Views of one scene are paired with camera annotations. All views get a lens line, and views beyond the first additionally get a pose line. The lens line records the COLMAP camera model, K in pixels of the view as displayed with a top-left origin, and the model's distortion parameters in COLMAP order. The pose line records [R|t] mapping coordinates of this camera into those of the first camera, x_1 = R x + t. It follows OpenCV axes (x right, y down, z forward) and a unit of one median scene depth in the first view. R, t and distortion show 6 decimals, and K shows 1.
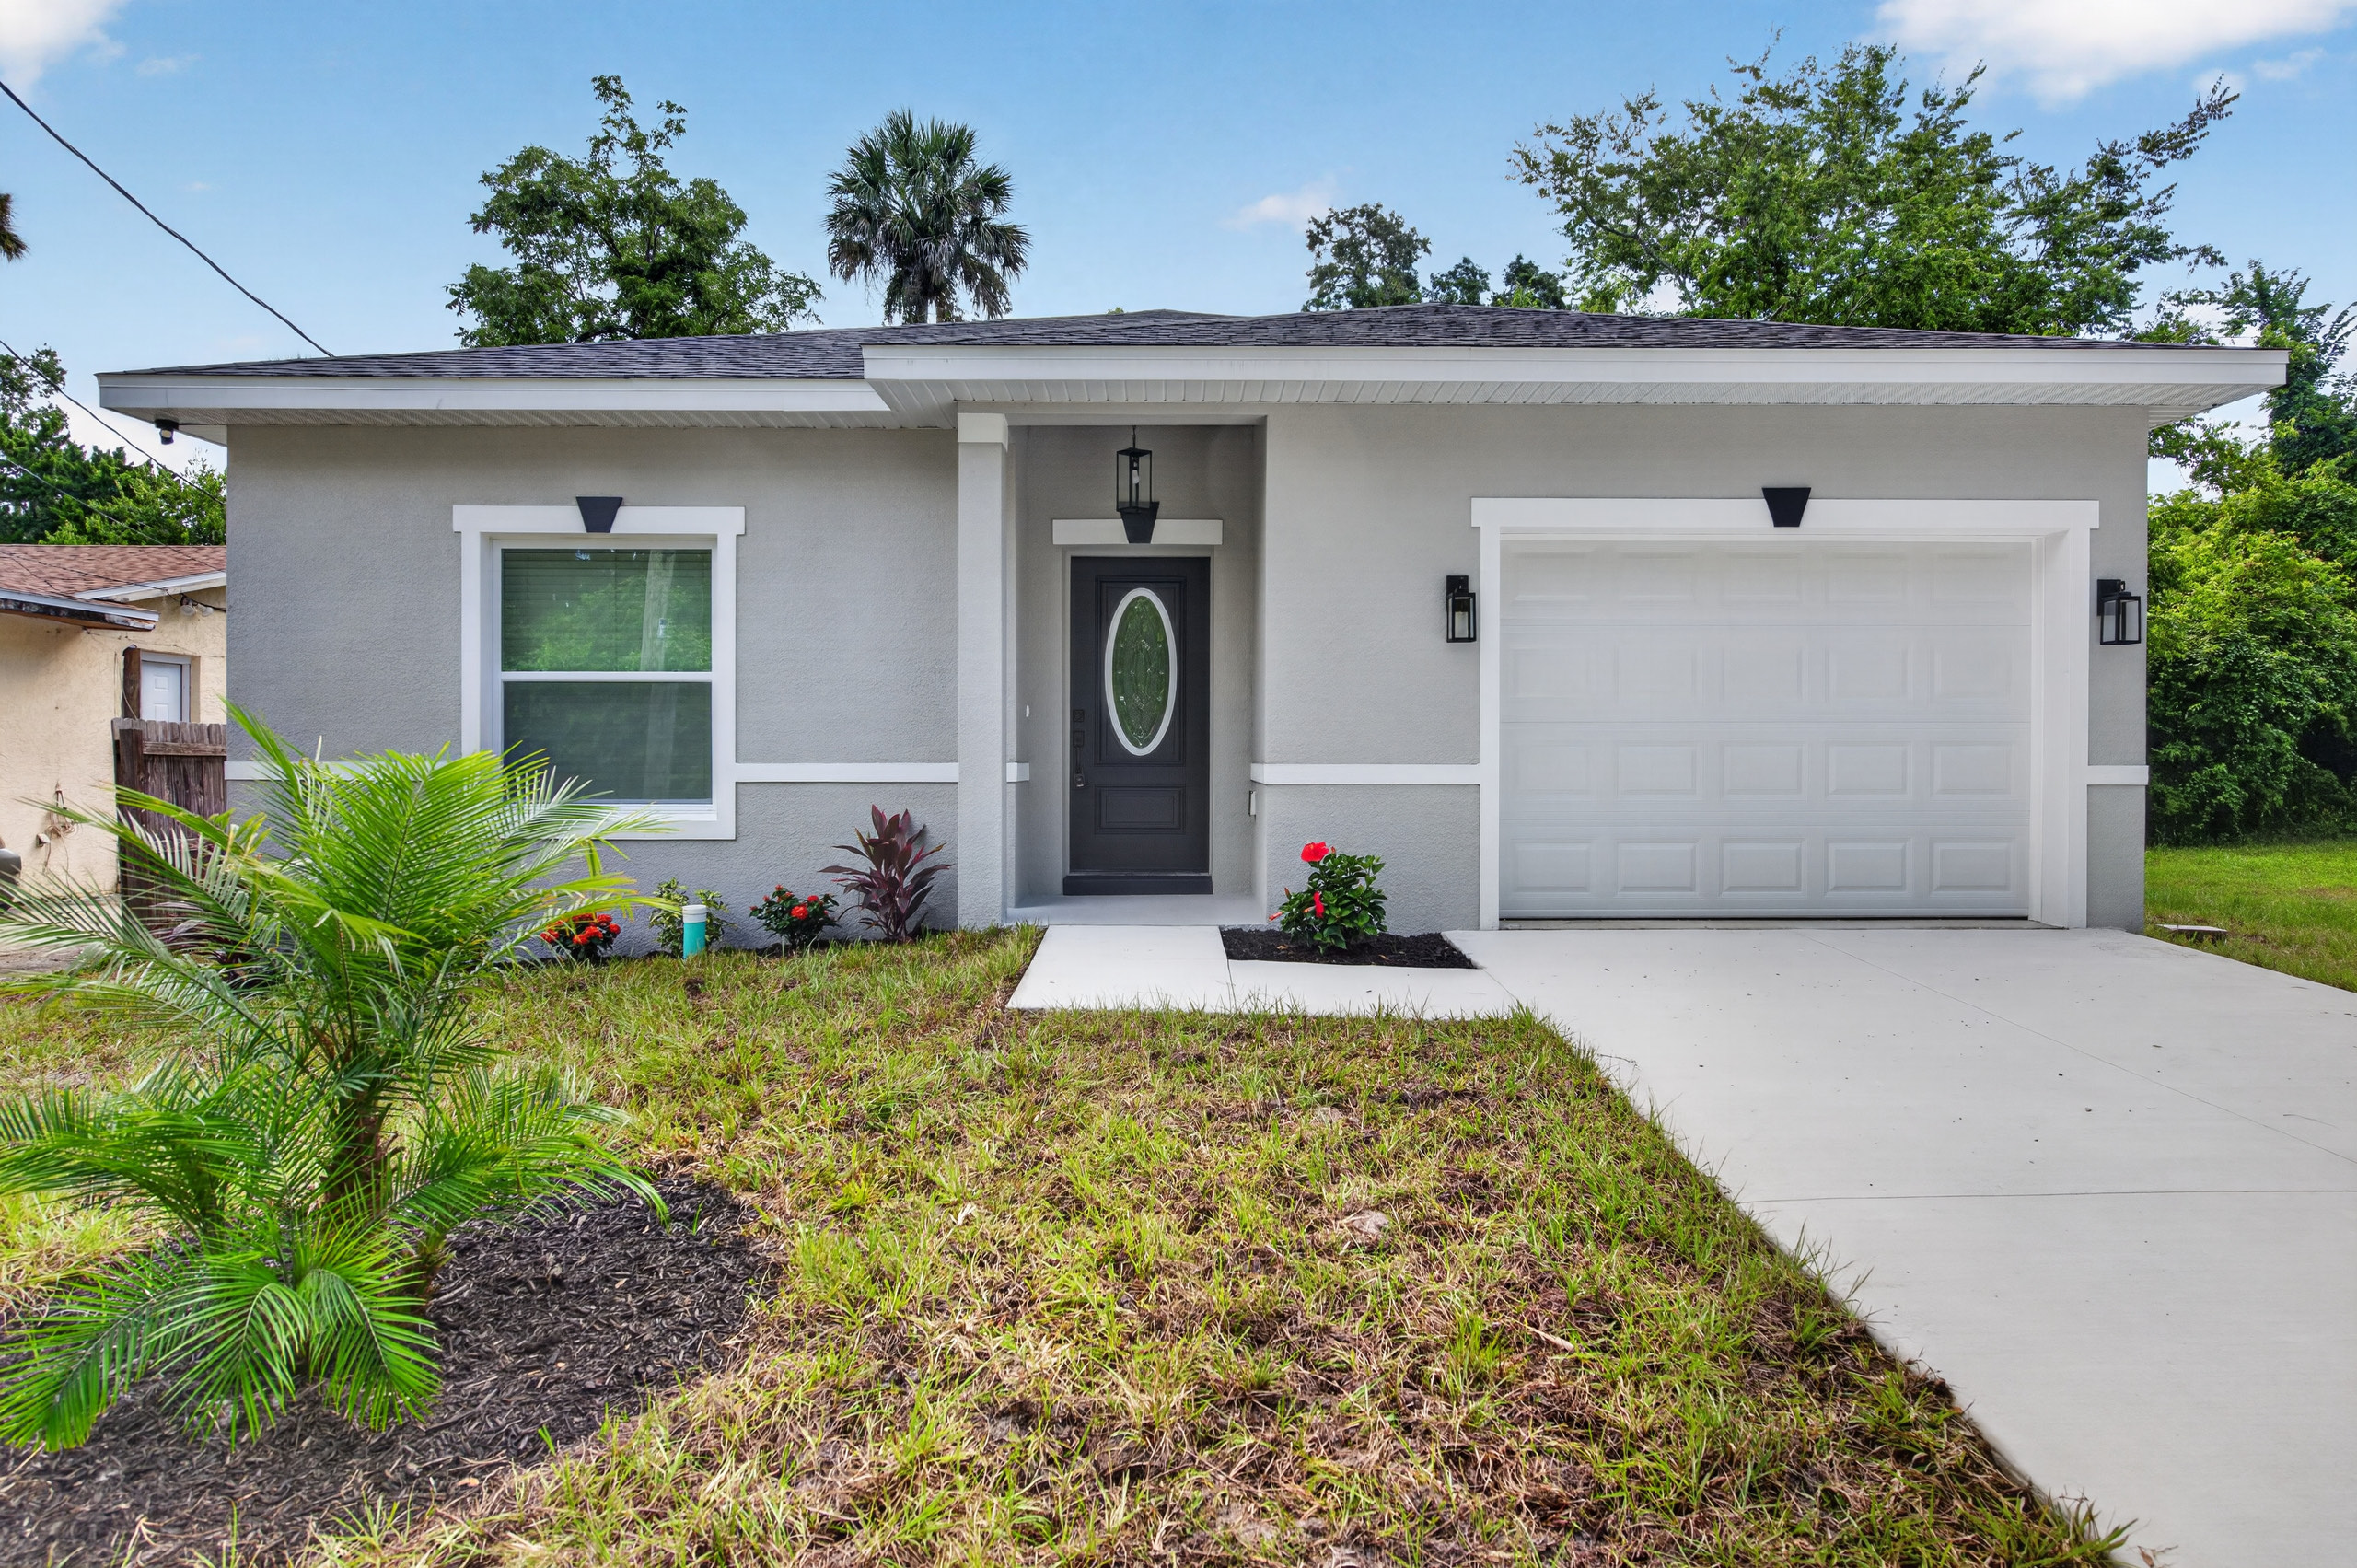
lens RADIAL K [[1272.3, 0, 1179.8], [0, 1272.3, 782.4], [0, 0, 1]] dist [-0.005531, 0.000996]
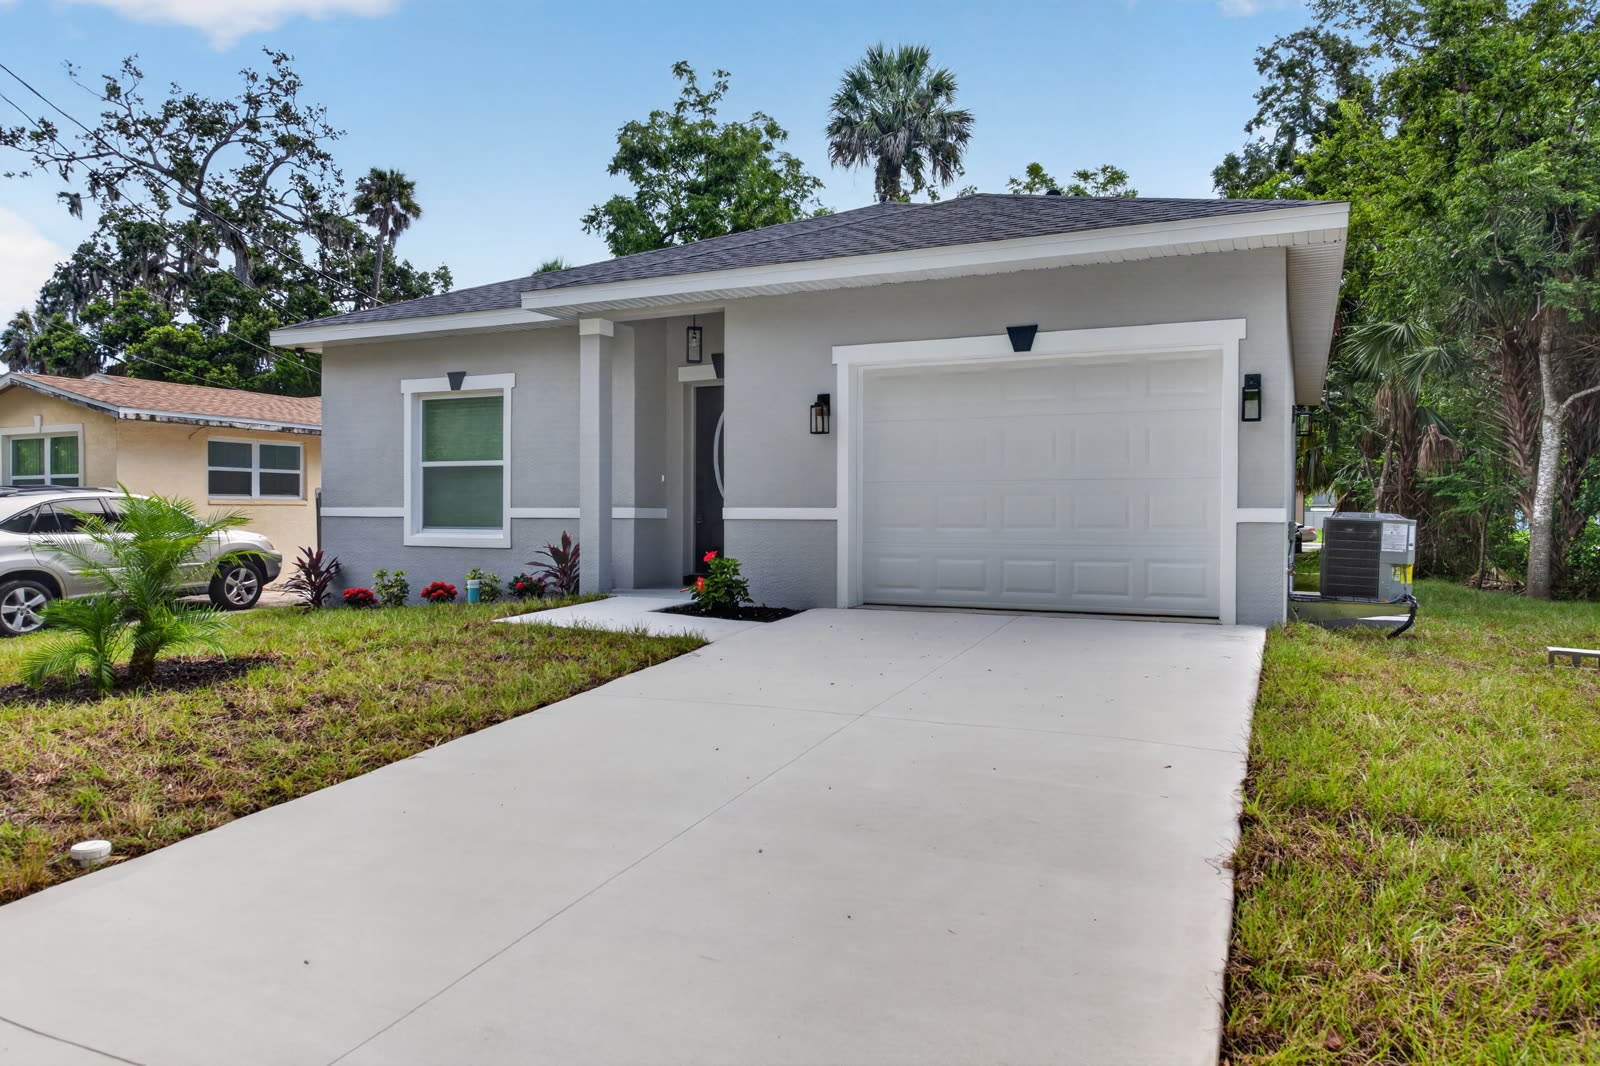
lens RADIAL K [[1042.4, 0, 798.6], [0, 1042.4, 531.1], [0, 0, 1]] dist [0.006842, 0.004777]
pose [[0.903540, 0.008792, -0.428413, 0.693677], [-0.009720, 0.999953, 0.000020, 0.014989], [0.428393, 0.004146, 0.903583, -0.219497]]
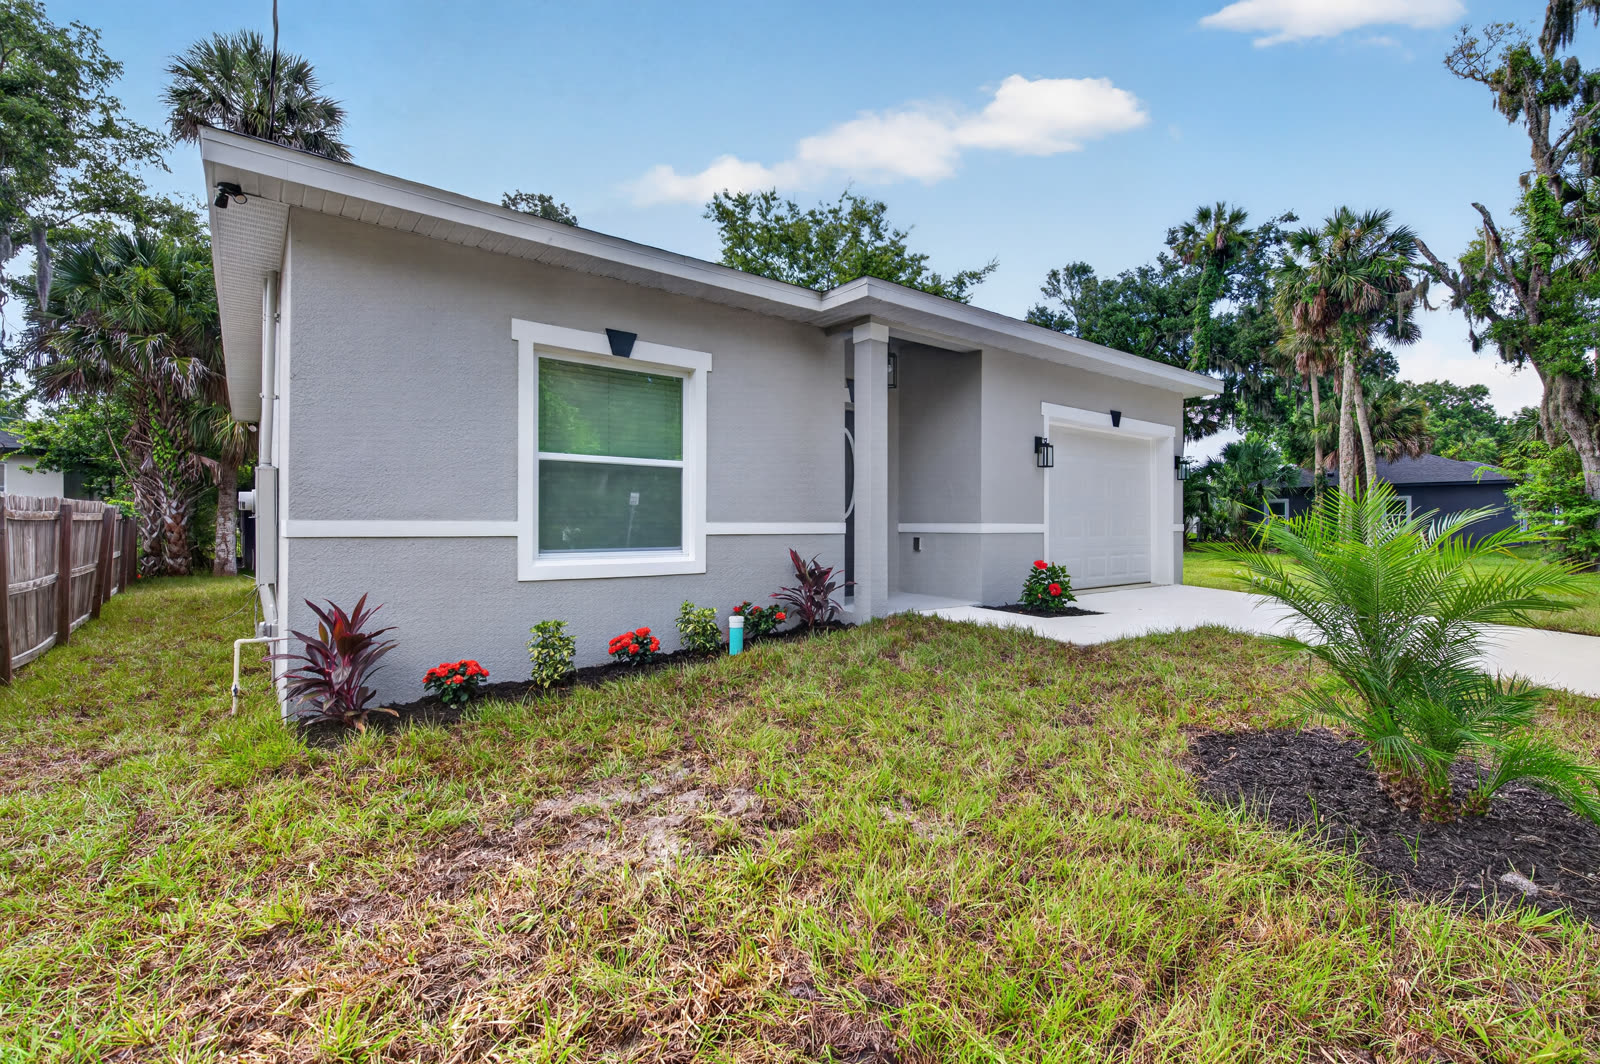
lens RADIAL K [[703.1, 0, 798.6], [0, 703.1, 516.7], [0, 0, 1]] dist [-0.001413, -0.000434]
pose [[0.790777, 0.005778, 0.612077, -0.756430], [0.009056, 0.999736, -0.021138, -0.003026], [-0.612037, 0.022259, 0.790516, 0.270538]]
